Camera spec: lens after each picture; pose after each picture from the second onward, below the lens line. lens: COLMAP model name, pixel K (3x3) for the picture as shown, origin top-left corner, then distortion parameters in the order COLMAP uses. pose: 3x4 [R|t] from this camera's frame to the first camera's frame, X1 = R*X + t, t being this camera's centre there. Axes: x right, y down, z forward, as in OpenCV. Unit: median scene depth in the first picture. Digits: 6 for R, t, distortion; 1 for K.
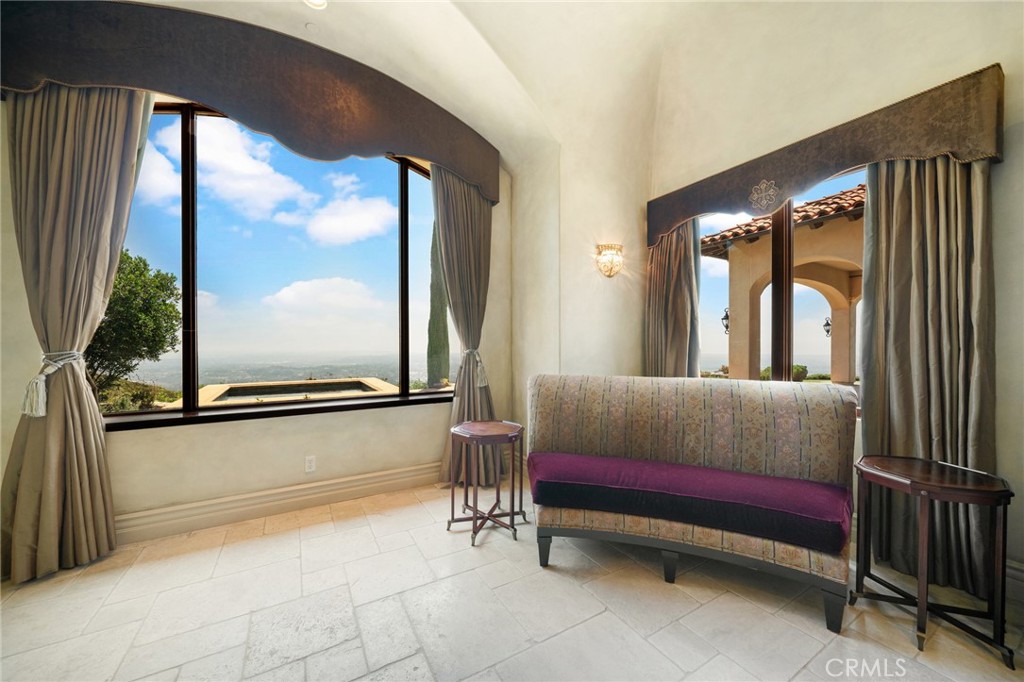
lens RADIAL K [[382.1, 0, 515.9], [0, 382.1, 345.2], [0, 0, 1]] dist [0.000538, 0.000100]
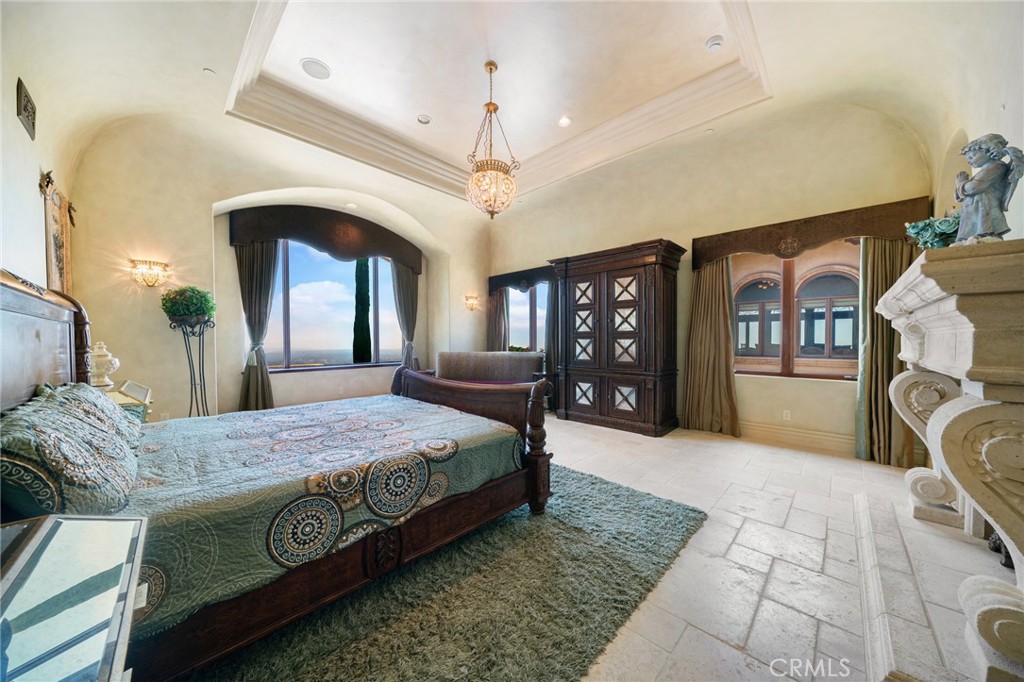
lens RADIAL K [[344.1, 0, 512.0], [0, 344.1, 341.0], [0, 0, 1]] dist [-0.000424, -0.000030]
pose [[0.967563, -0.007248, 0.252525, -0.047911], [0.008728, 0.999951, -0.004740, 0.023117], [-0.252478, 0.006791, 0.967579, -1.115264]]
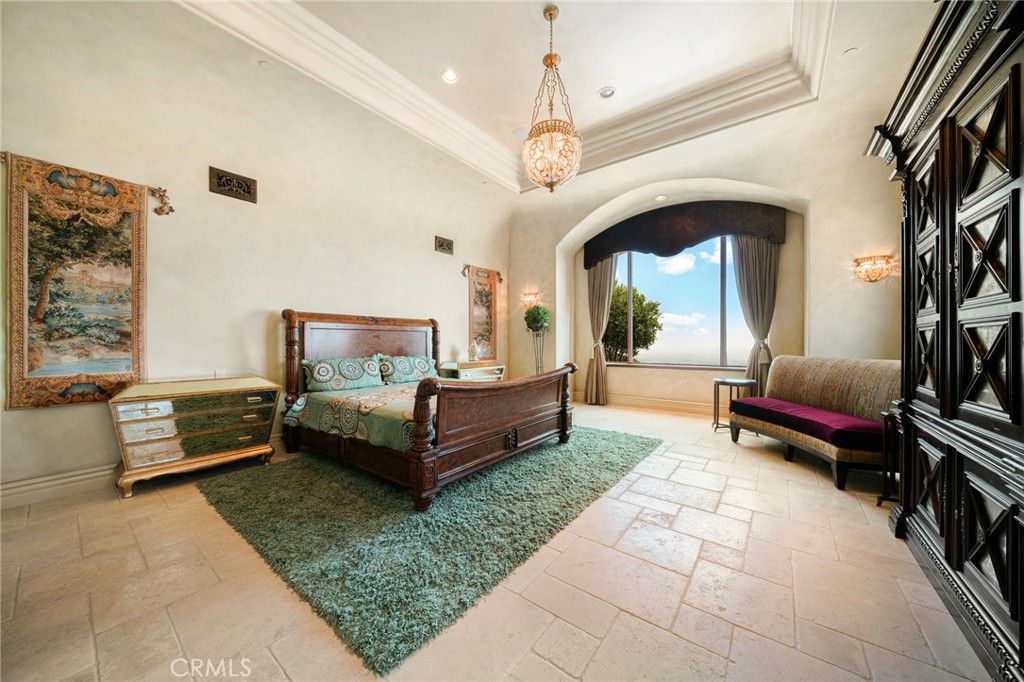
lens RADIAL K [[349.0, 0, 508.2], [0, 349.0, 343.7], [0, 0, 1]] dist [-0.006982, 0.000044]
pose [[0.358629, 0.002244, -0.933477, 0.904462], [-0.005387, 0.999985, 0.000335, 0.032125], [0.933465, 0.004908, 0.358636, -0.535445]]
